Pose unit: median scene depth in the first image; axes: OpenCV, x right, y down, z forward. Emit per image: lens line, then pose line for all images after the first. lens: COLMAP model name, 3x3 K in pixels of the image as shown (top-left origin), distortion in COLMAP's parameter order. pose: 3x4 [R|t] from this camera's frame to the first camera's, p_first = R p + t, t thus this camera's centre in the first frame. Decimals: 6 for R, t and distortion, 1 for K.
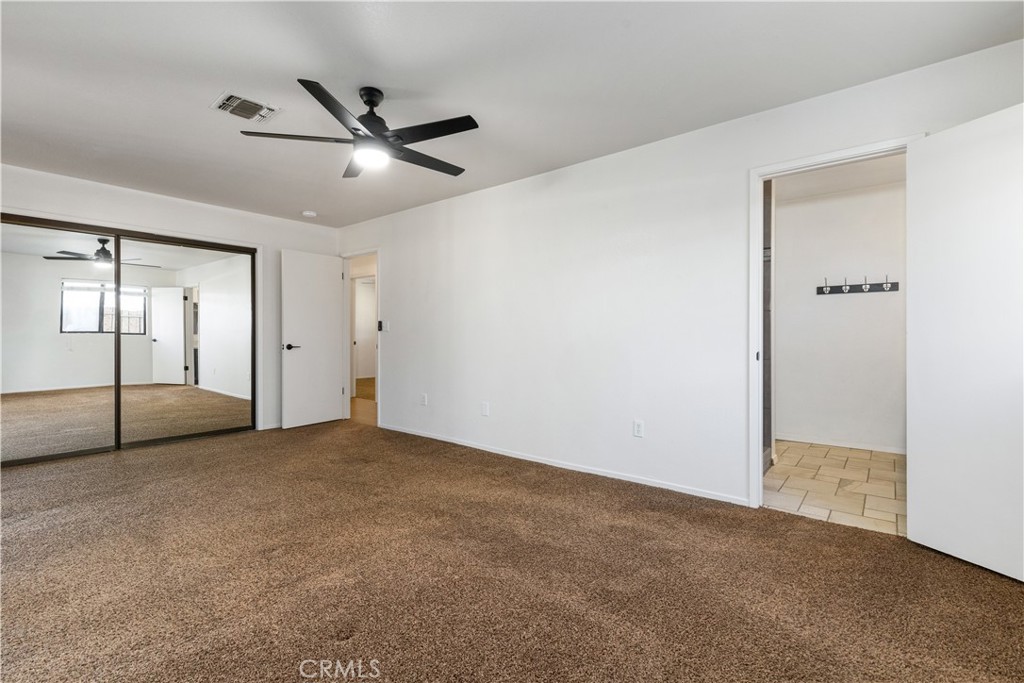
lens RADIAL K [[471.8, 0, 513.0], [0, 471.8, 339.3], [0, 0, 1]] dist [0.004385, -0.000720]
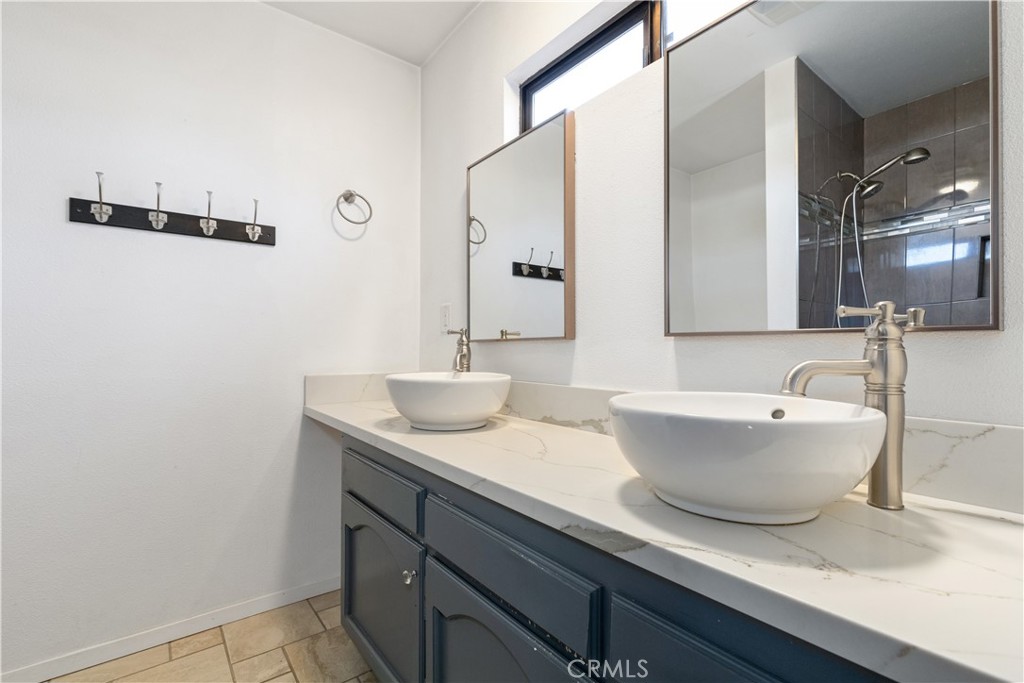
lens RADIAL K [[471.8, 0, 513.6], [0, 471.8, 344.7], [0, 0, 1]] dist [0.004385, -0.000720]
pose [[0.210857, 0.005863, 0.977499, 0.399471], [0.000149, 0.999982, -0.006030, -0.003786], [-0.977517, 0.001417, 0.210852, 0.650978]]
